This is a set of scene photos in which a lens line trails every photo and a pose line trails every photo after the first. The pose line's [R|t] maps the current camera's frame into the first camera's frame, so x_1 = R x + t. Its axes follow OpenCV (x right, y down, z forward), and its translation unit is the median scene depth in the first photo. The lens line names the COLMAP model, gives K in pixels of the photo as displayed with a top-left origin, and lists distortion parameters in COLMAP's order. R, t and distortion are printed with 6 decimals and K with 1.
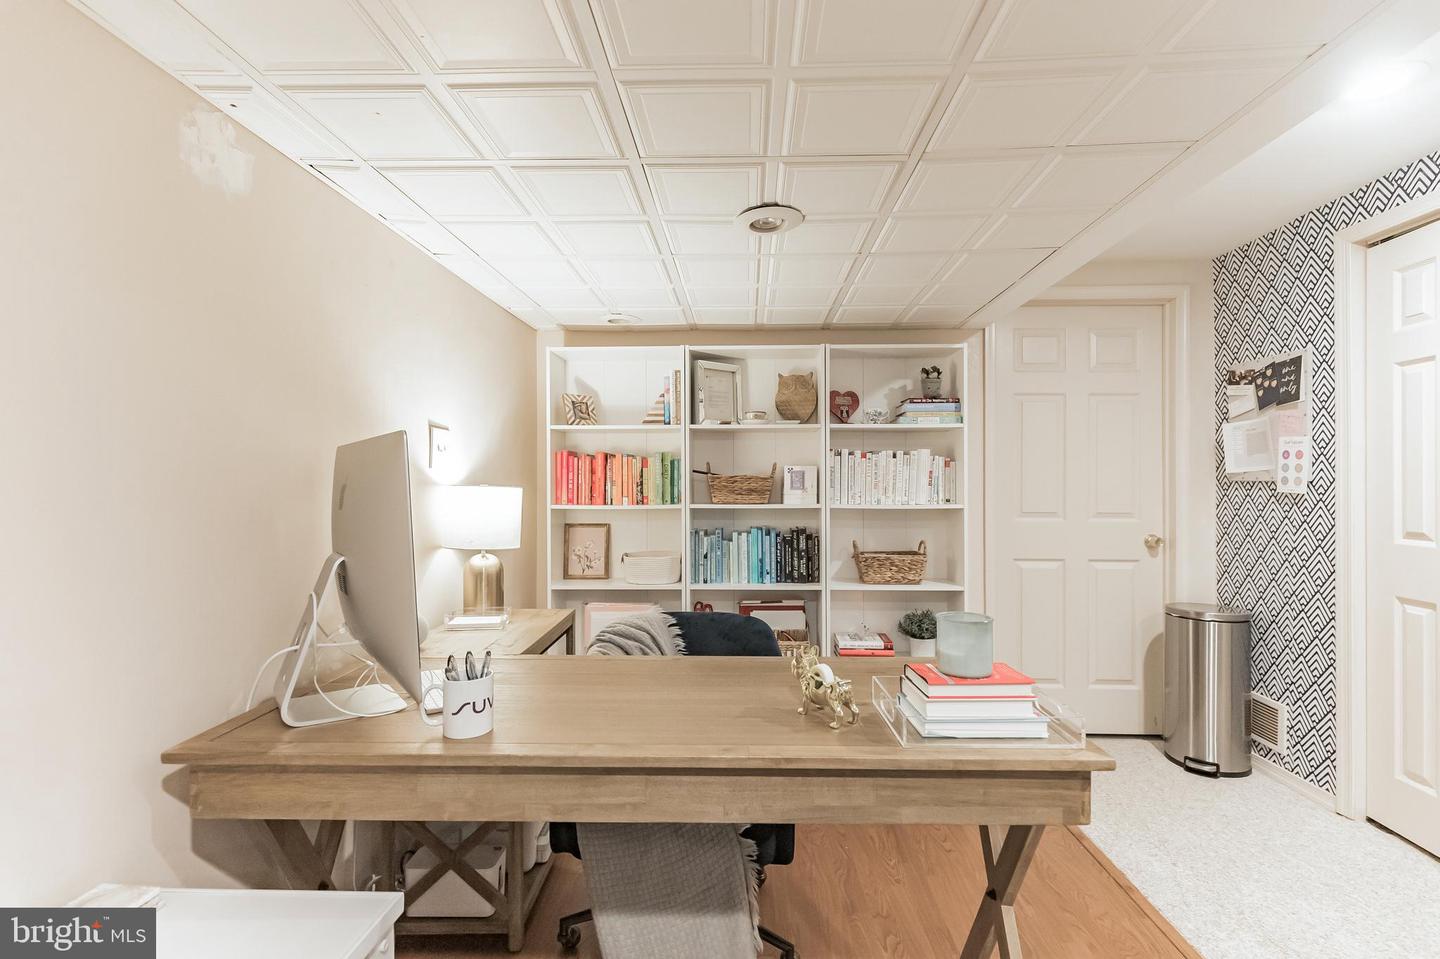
lens RADIAL K [[658.8, 0, 721.0], [0, 658.8, 485.6], [0, 0, 1]] dist [0.001751, 0.000102]
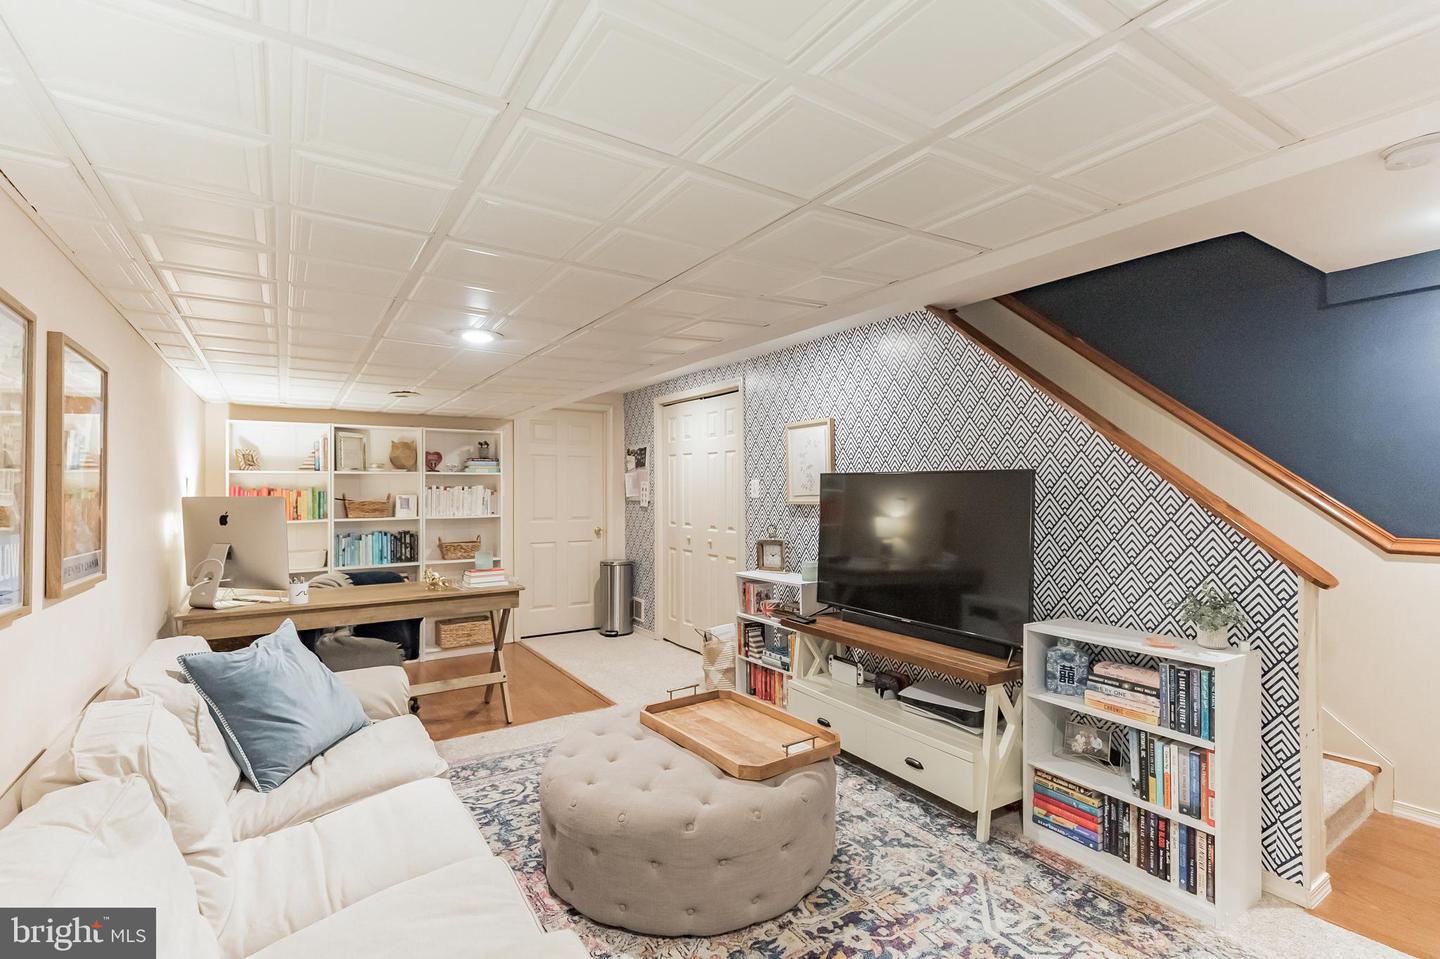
lens RADIAL K [[655.5, 0, 724.1], [0, 655.5, 480.7], [0, 0, 1]] dist [0.018360, 0.000217]
pose [[0.810017, 0.005005, 0.586384, -0.221469], [0.007190, 0.999804, -0.018465, -0.029813], [-0.586362, 0.019173, 0.809822, -0.909331]]
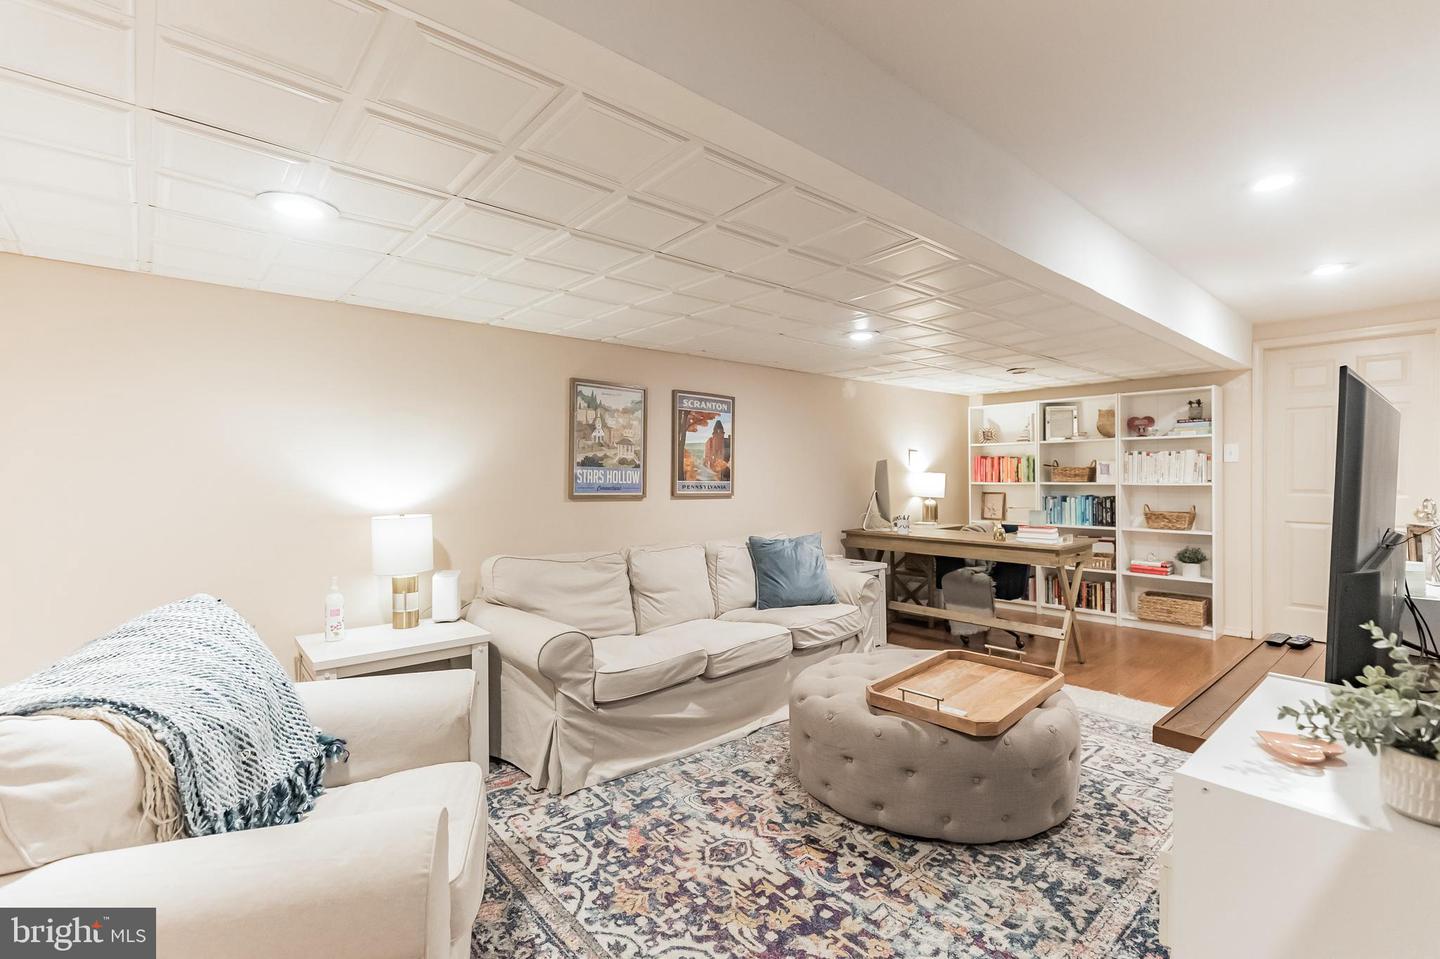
lens RADIAL K [[658.8, 0, 721.0], [0, 658.8, 485.6], [0, 0, 1]] dist [0.001751, 0.000102]
pose [[0.693825, 0.009010, -0.720088, 0.686716], [-0.001626, 0.999939, 0.010945, 0.018838], [0.720142, -0.006423, 0.693797, -1.010922]]
